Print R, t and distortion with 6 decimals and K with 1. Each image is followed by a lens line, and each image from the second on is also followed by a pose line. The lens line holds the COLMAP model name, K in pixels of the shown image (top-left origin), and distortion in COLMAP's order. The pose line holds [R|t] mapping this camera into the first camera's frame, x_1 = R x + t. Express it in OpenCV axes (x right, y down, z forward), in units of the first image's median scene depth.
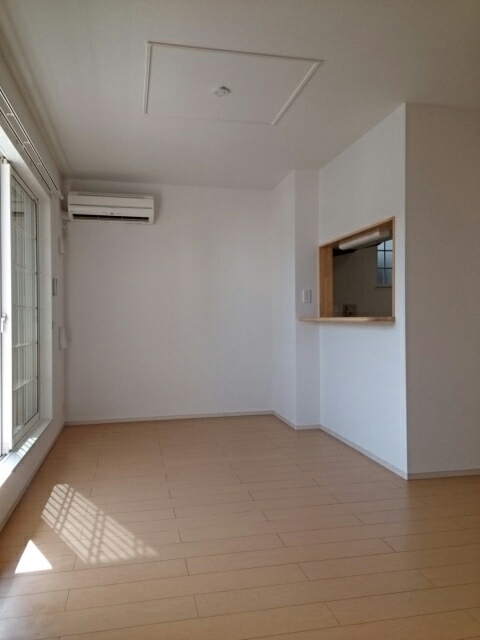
lens RADIAL K [[506.4, 0, 240.1], [0, 506.4, 319.5], [0, 0, 1]] dist [0.030640, -0.000603]
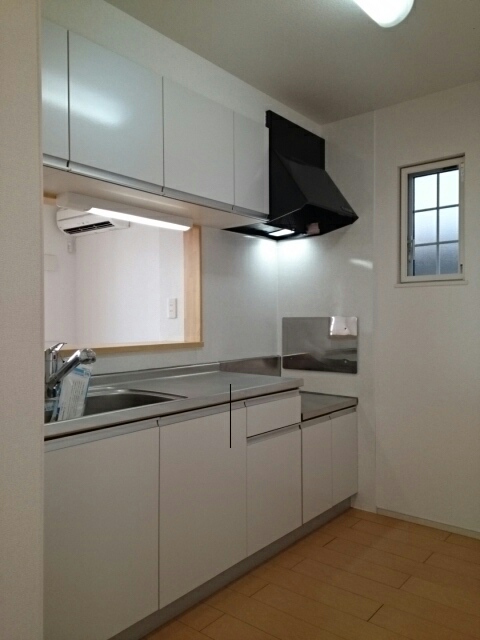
lens RADIAL K [[506.4, 0, 240.0], [0, 506.4, 320.4], [0, 0, 1]] dist [0.030640, -0.000603]
pose [[0.625305, 0.002729, -0.780375, 0.689981], [-0.002025, 0.999996, 0.001874, -0.031681], [0.780377, 0.000408, 0.625309, 0.659629]]
